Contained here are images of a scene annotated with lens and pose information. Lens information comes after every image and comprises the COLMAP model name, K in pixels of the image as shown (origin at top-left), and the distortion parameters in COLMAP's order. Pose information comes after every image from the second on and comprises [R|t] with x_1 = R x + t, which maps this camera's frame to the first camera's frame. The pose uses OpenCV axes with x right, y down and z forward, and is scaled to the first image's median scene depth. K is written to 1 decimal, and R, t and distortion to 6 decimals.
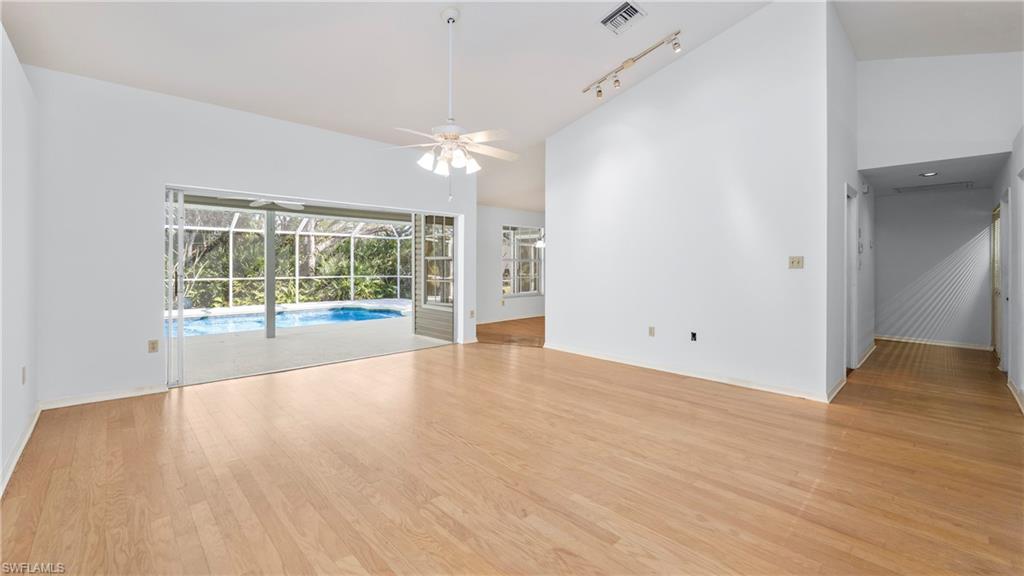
lens RADIAL K [[419.8, 0, 514.7], [0, 419.8, 287.2], [0, 0, 1]] dist [-0.011625, 0.000515]
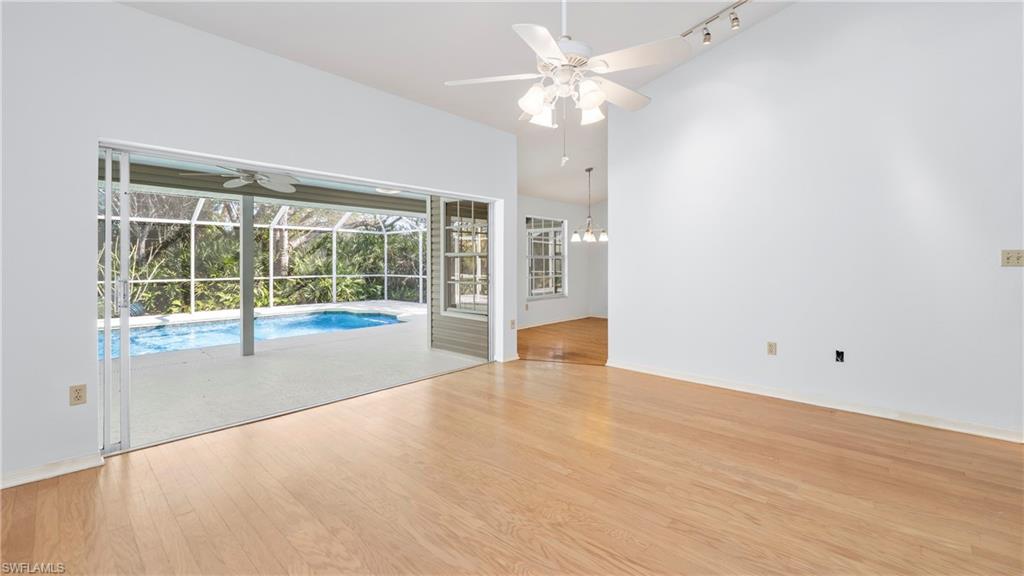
lens RADIAL K [[419.8, 0, 510.5], [0, 419.8, 282.6], [0, 0, 1]] dist [-0.011625, 0.000515]
pose [[0.998116, -0.006523, 0.061006, -0.125664], [0.006774, 0.999969, -0.003909, -0.010007], [-0.060978, 0.004314, 0.998130, 0.165901]]
